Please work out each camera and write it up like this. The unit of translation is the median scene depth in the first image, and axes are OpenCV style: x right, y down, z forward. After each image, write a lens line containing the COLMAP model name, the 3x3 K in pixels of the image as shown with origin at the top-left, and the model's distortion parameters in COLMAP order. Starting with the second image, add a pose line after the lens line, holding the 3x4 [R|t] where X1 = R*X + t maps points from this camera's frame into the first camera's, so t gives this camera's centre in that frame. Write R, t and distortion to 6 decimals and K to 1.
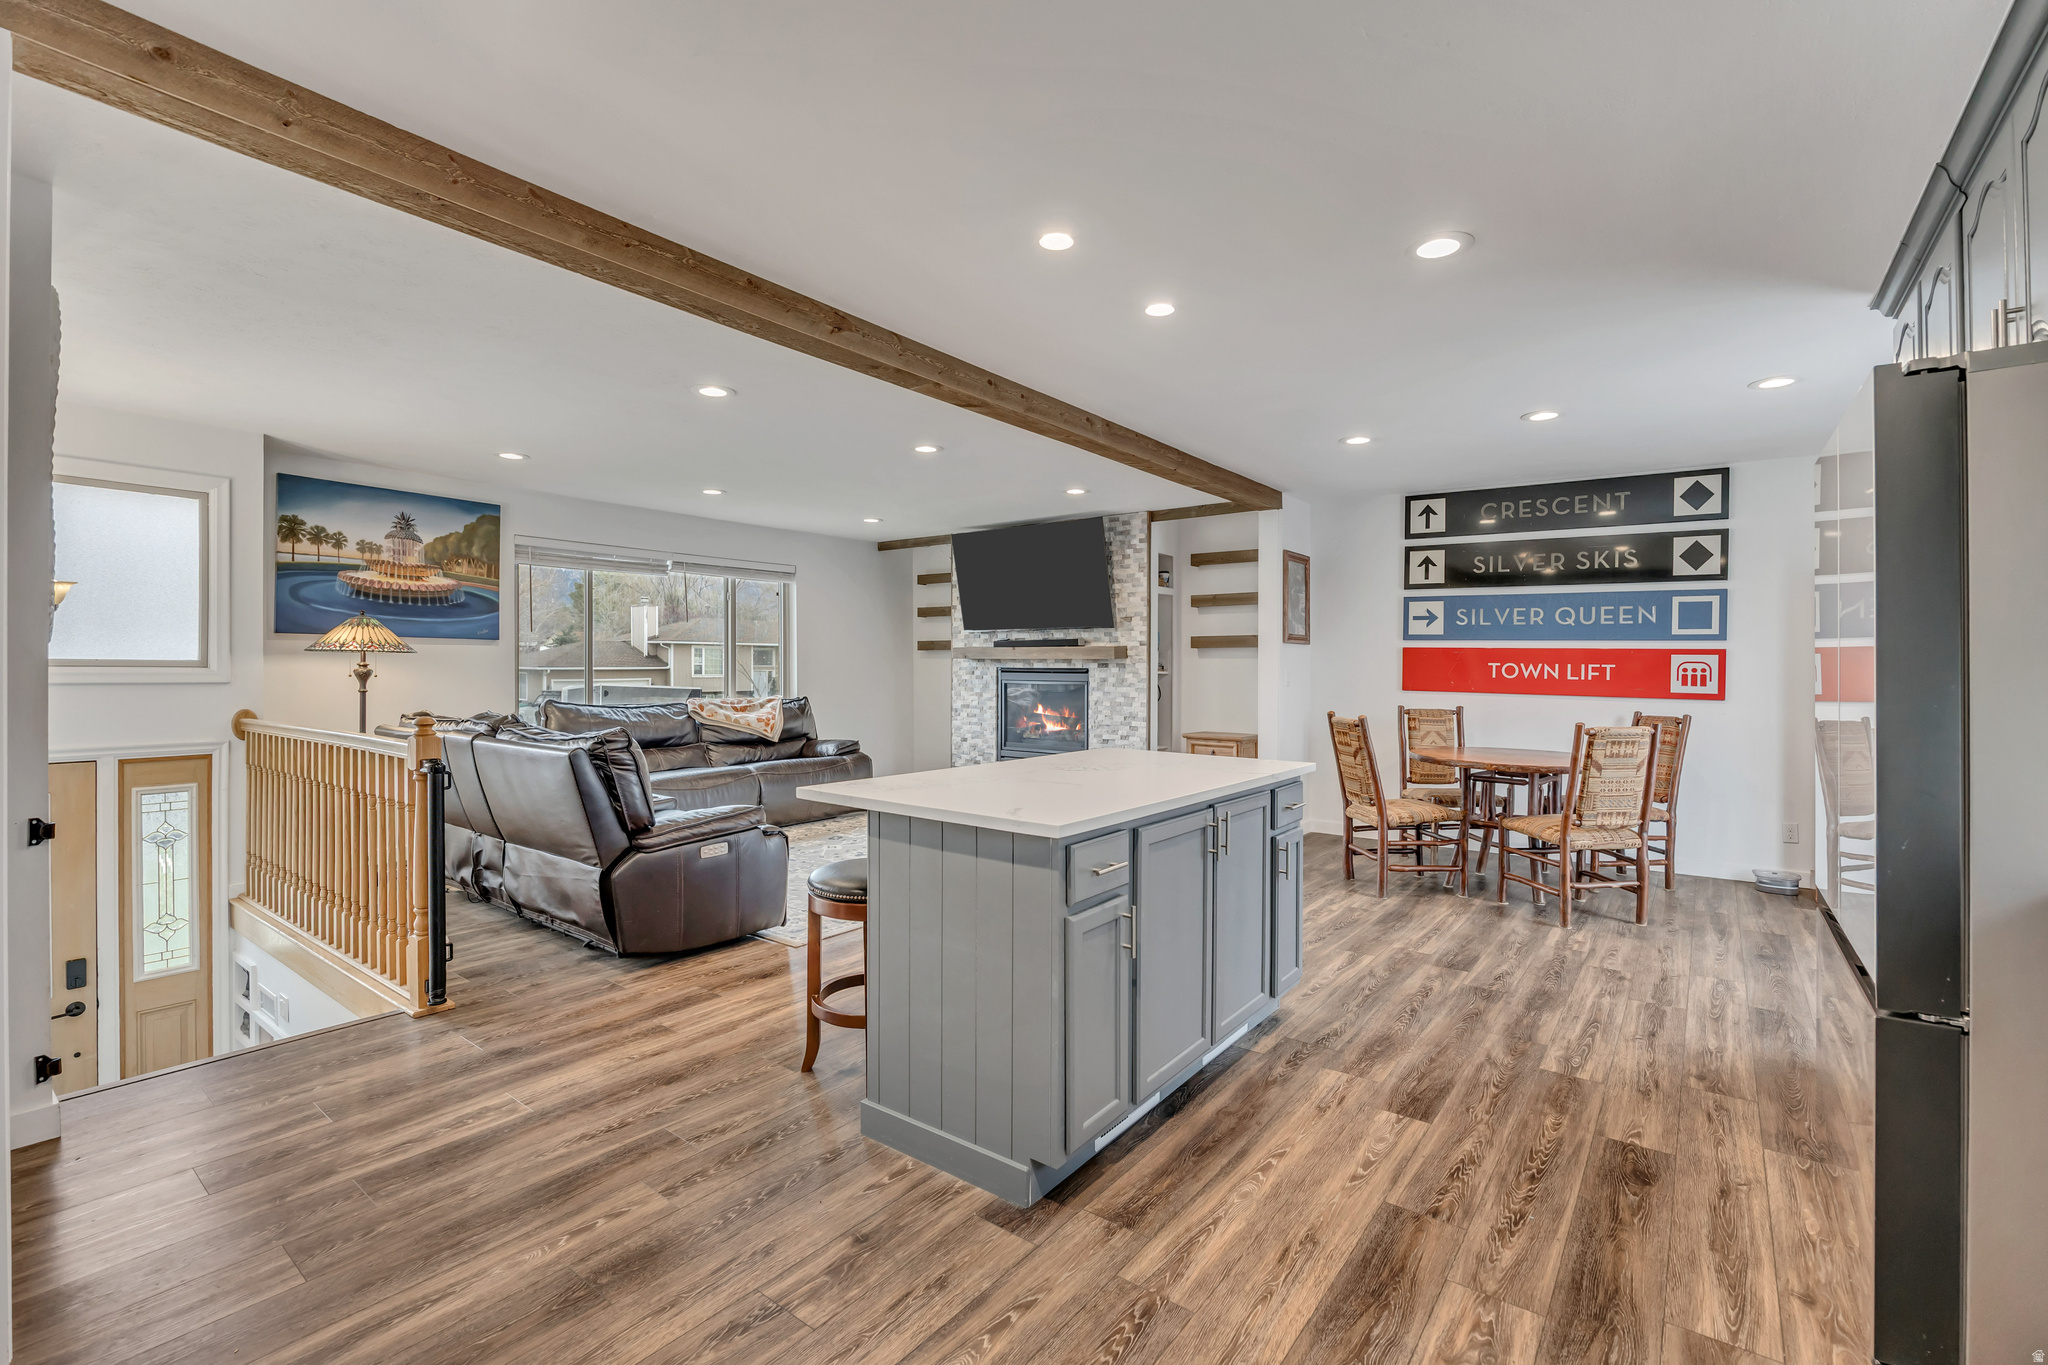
lens RADIAL K [[899.5, 0, 1023.6], [0, 899.5, 669.0], [0, 0, 1]] dist [-0.014959, 0.000194]
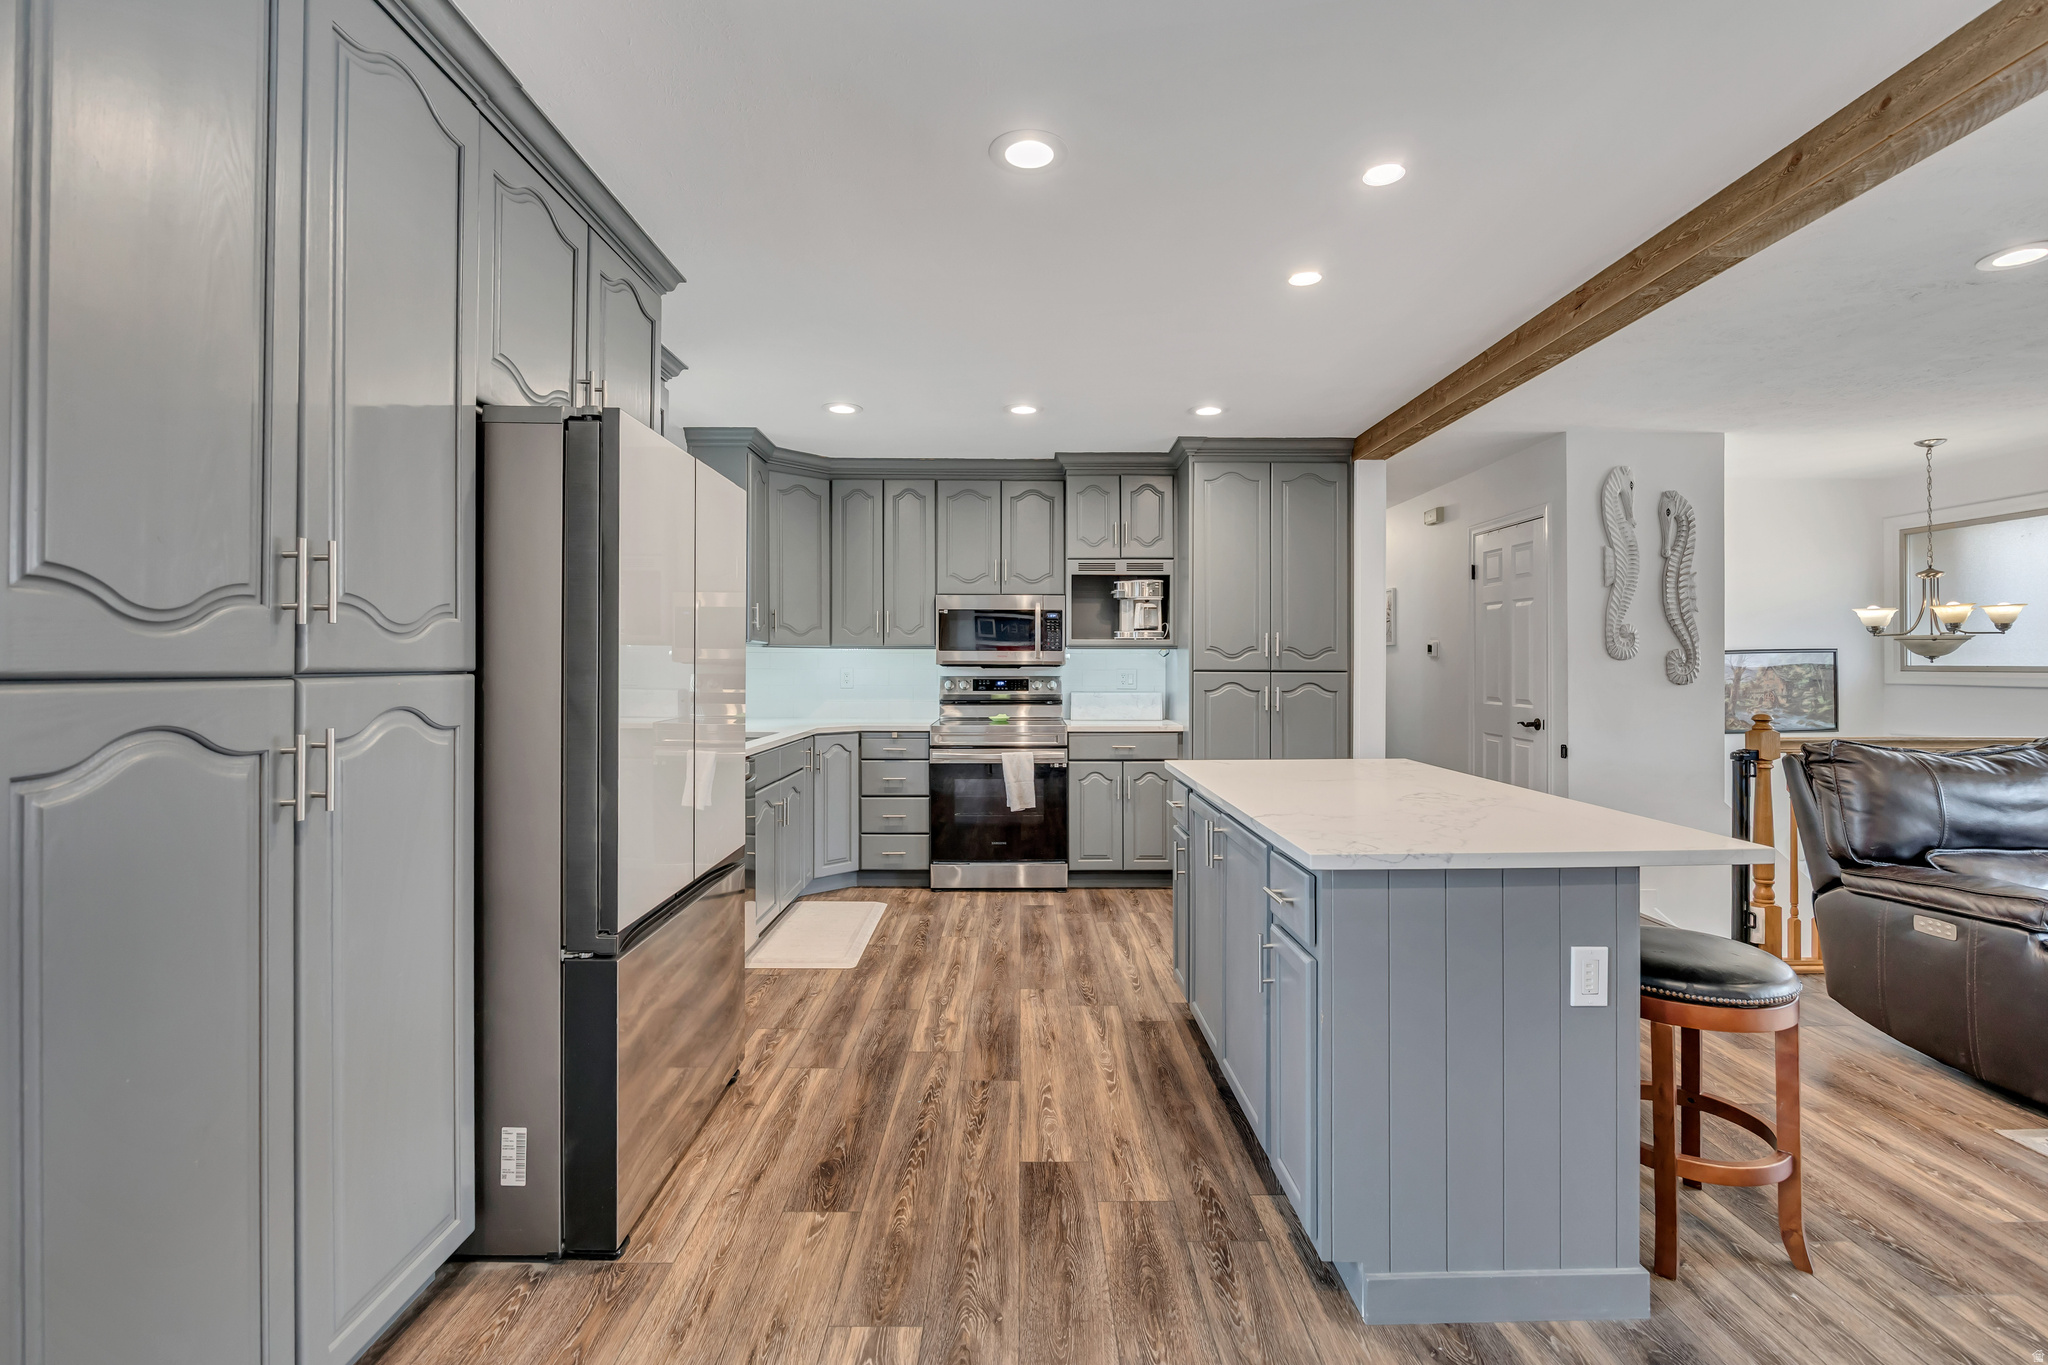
lens RADIAL K [[899.5, 0, 1022.0], [0, 899.5, 655.2], [0, 0, 1]] dist [-0.014959, 0.000194]
pose [[-0.790986, -0.012173, -0.611714, 0.879503], [-0.007847, 0.999922, -0.009752, -0.003080], [0.611785, -0.002914, -0.791019, 1.486195]]
